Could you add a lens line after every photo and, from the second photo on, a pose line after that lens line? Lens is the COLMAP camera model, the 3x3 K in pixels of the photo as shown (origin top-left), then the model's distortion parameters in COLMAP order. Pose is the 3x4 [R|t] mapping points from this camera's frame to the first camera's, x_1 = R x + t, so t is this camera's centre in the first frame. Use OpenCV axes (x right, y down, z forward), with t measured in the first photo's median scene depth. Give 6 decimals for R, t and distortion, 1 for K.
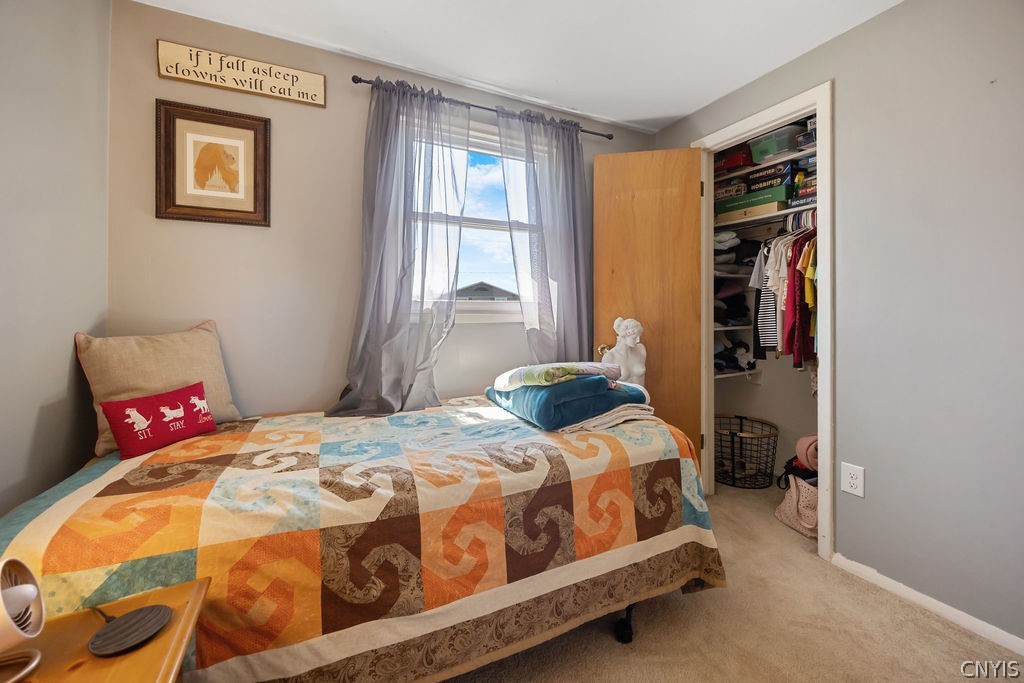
lens RADIAL K [[401.5, 0, 509.1], [0, 401.5, 310.1], [0, 0, 1]] dist [-0.000755, -0.000124]
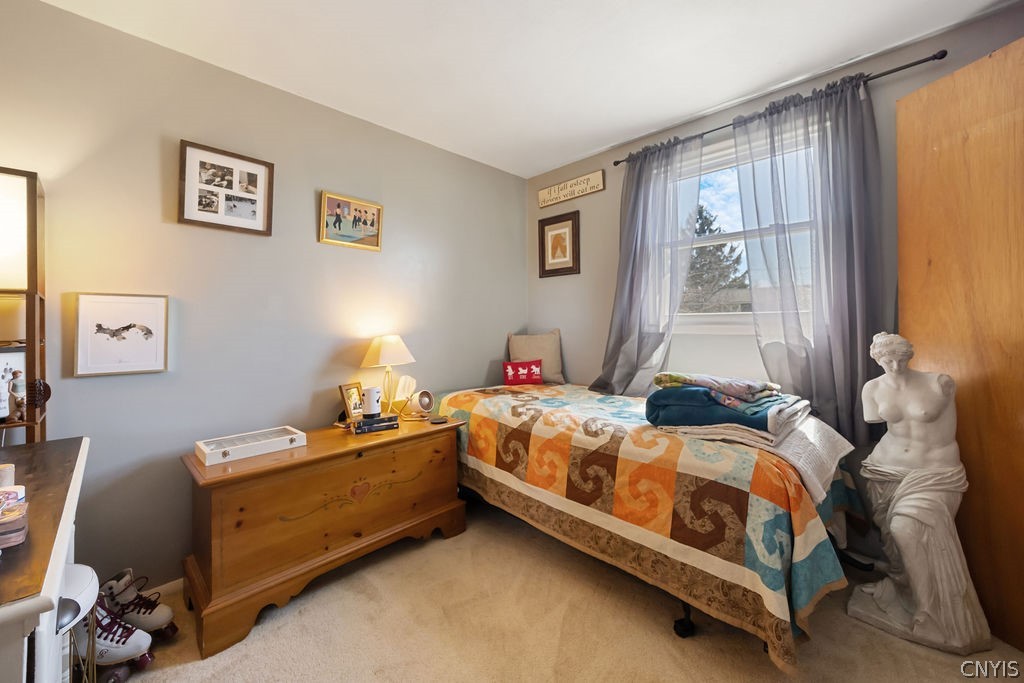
lens RADIAL K [[401.5, 0, 509.1], [0, 401.5, 310.1], [0, 0, 1]] dist [-0.000755, -0.000124]
pose [[0.318353, -0.028508, -0.947543, 1.067202], [0.013372, 0.999583, -0.025580, -0.016252], [0.947878, -0.004527, 0.318602, 0.211567]]
